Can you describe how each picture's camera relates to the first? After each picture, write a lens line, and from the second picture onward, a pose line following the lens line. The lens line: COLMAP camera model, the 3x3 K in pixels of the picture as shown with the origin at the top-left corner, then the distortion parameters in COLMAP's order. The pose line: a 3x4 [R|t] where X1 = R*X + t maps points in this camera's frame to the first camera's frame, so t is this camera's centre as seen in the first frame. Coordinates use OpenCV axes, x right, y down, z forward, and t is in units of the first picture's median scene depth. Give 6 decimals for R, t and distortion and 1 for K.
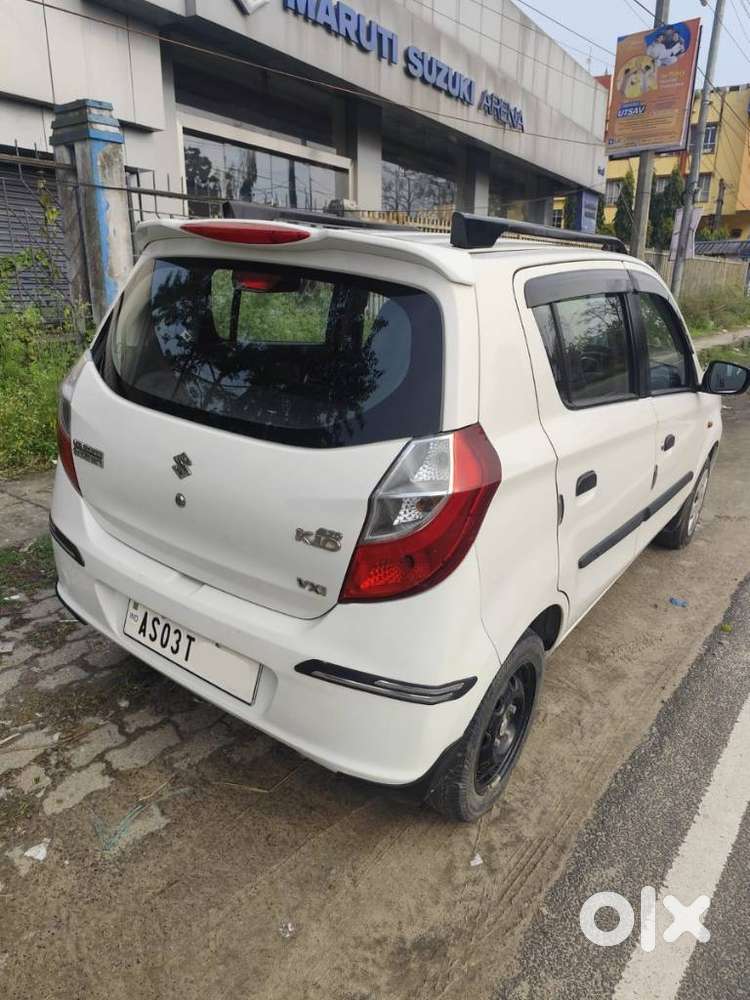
lens RADIAL K [[673.0, 0, 382.4], [0, 673.0, 498.1], [0, 0, 1]] dist [0.018102, -0.021552]
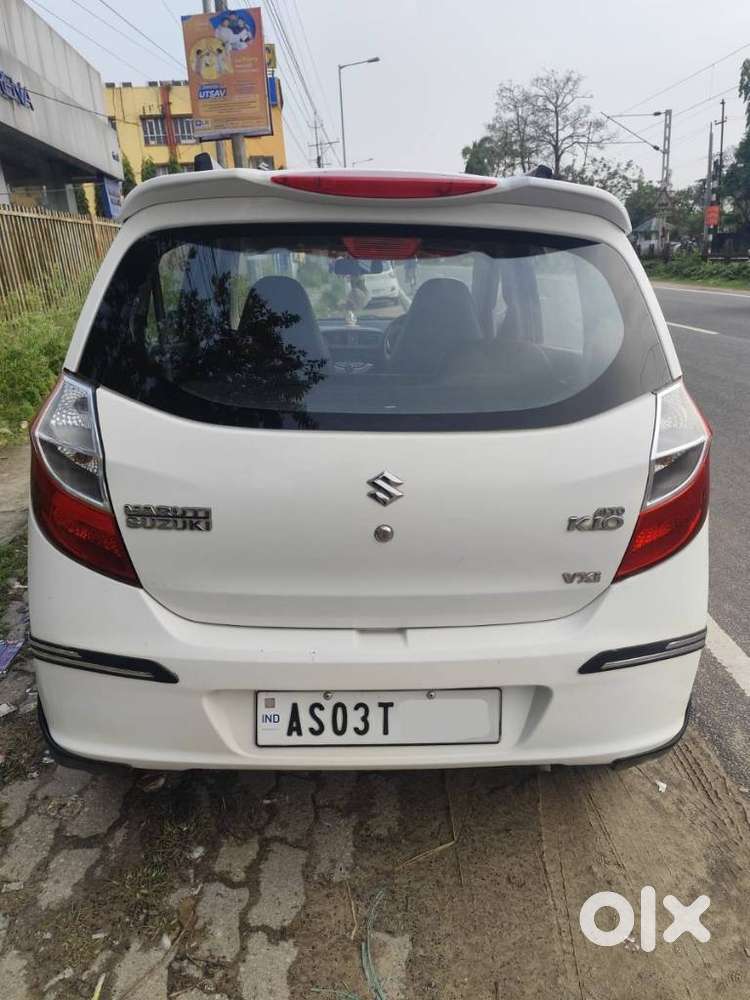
lens RADIAL K [[673.0, 0, 380.6], [0, 673.0, 493.1], [0, 0, 1]] dist [0.018102, -0.021552]
pose [[0.791957, -0.248367, 0.557780, -0.600634], [0.243988, 0.966152, 0.083783, -0.089474], [-0.559709, 0.069739, 0.825750, 0.301187]]
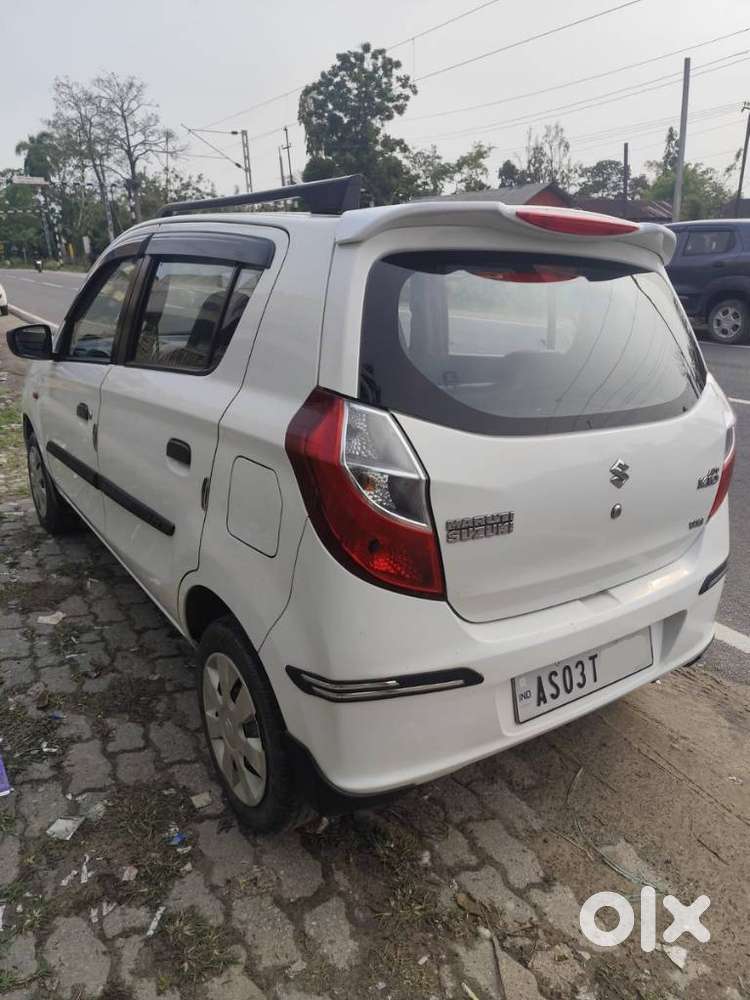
lens RADIAL K [[673.0, 0, 365.3], [0, 673.0, 499.8], [0, 0, 1]] dist [0.018102, -0.021552]
pose [[0.366253, -0.337118, 0.867301, -1.030206], [0.308449, 0.923352, 0.228650, -0.278684], [-0.877905, 0.183774, 0.442164, 0.739835]]
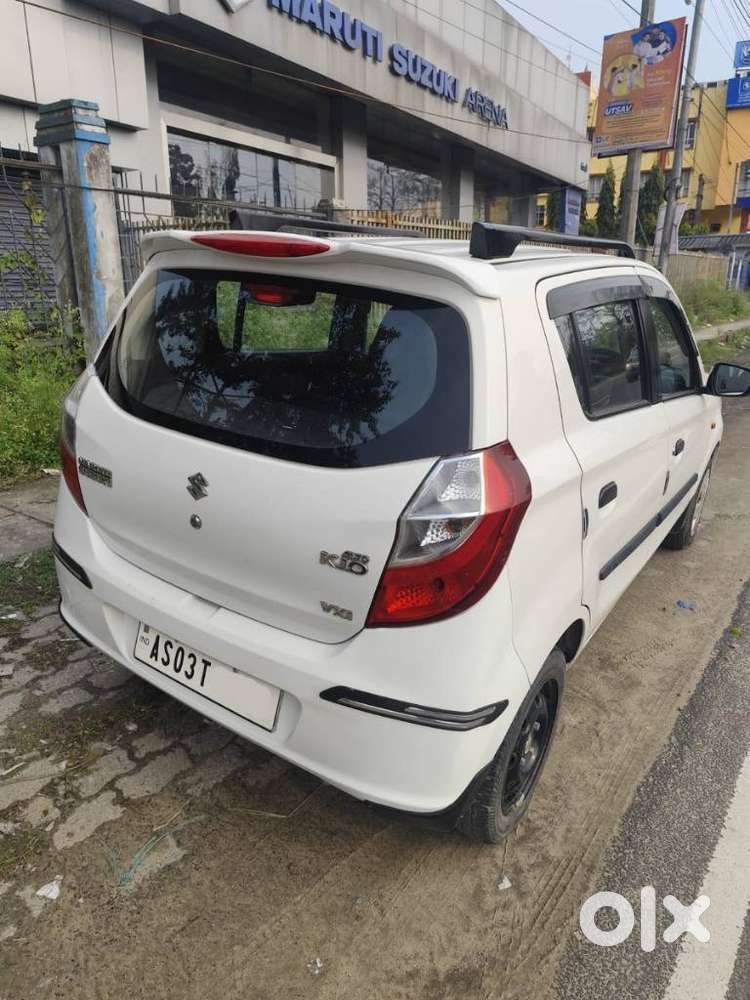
lens RADIAL K [[673.0, 0, 388.9], [0, 673.0, 494.0], [0, 0, 1]] dist [0.018102, -0.021552]
pose [[0.999489, -0.016223, 0.027532, -0.040553], [0.016248, 0.999868, -0.000668, -0.025953], [-0.027517, 0.001115, 0.999621, 0.024033]]
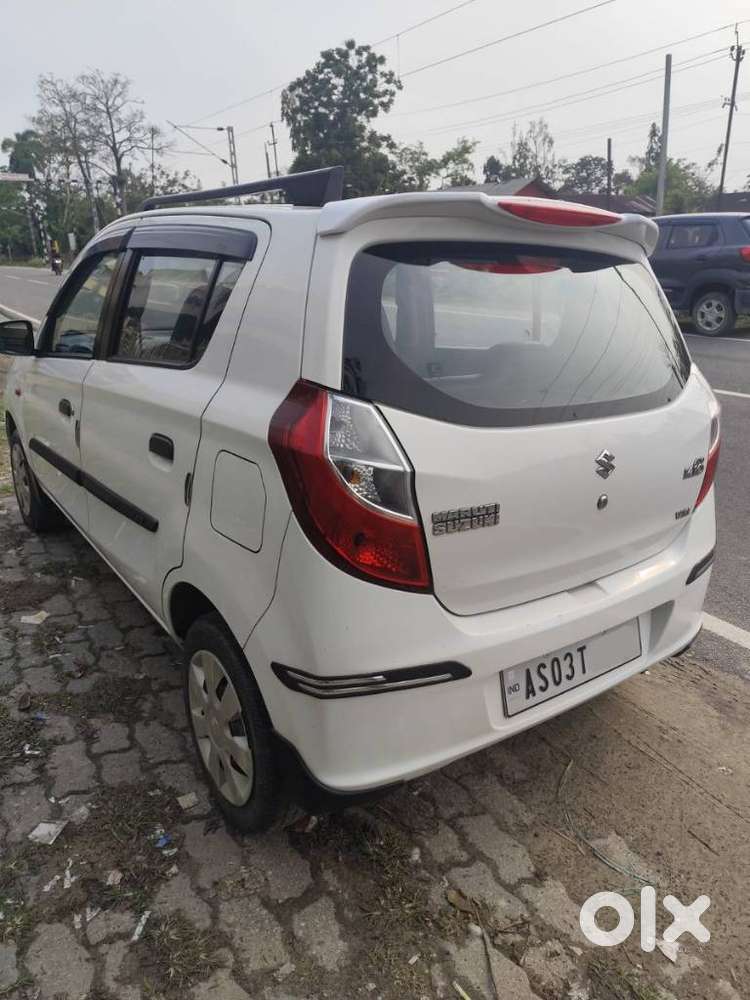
lens RADIAL K [[673.0, 0, 368.1], [0, 673.0, 490.3], [0, 0, 1]] dist [0.018102, -0.021552]
pose [[0.346201, -0.335247, 0.876216, -1.021770], [0.314470, 0.921408, 0.228287, -0.273110], [-0.883885, 0.196511, 0.424418, 0.738736]]
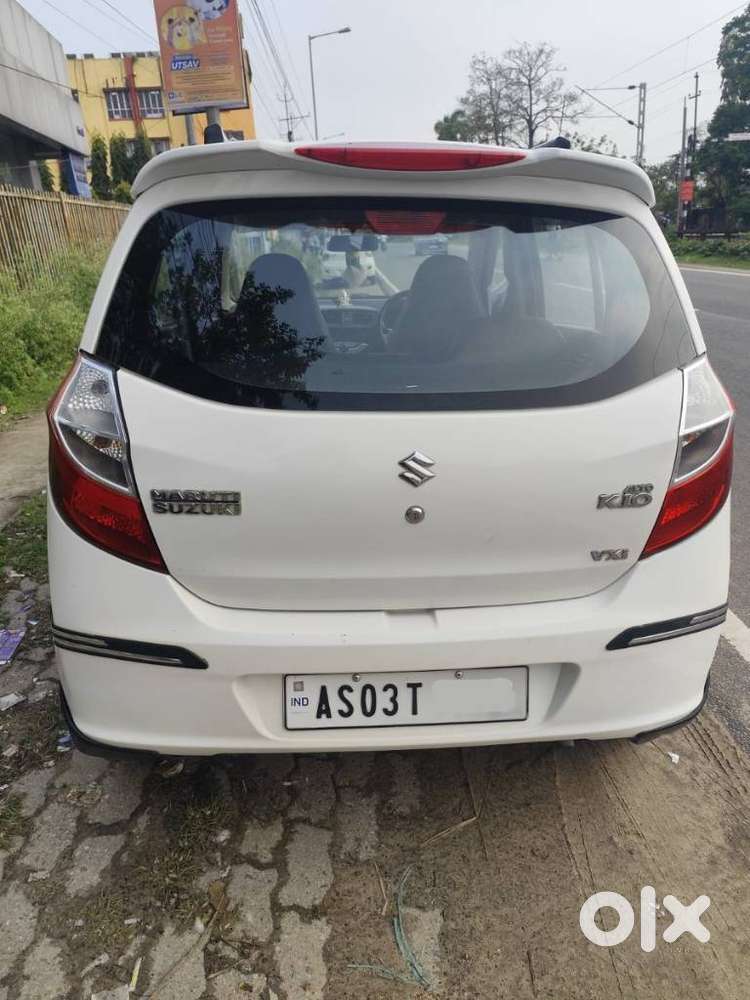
lens RADIAL K [[673.0, 0, 378.1], [0, 673.0, 498.2], [0, 0, 1]] dist [0.018102, -0.021552]
pose [[0.770762, -0.280835, 0.571890, -0.636276], [0.256301, 0.958450, 0.125232, -0.101201], [-0.583297, 0.050052, 0.810715, 0.336142]]
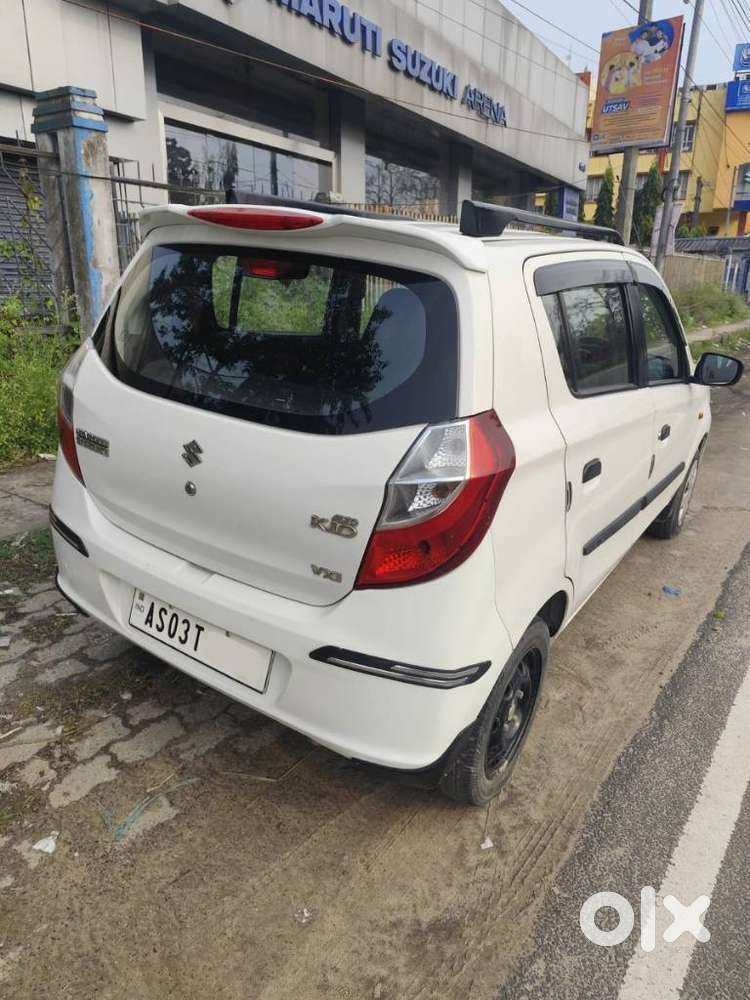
lens RADIAL K [[673.0, 0, 388.4], [0, 673.0, 499.3], [0, 0, 1]] dist [0.018102, -0.021552]
pose [[0.999387, -0.005162, 0.034627, -0.035563], [0.004890, 0.999956, 0.007946, 0.010564], [-0.034667, -0.007772, 0.999369, -0.001757]]
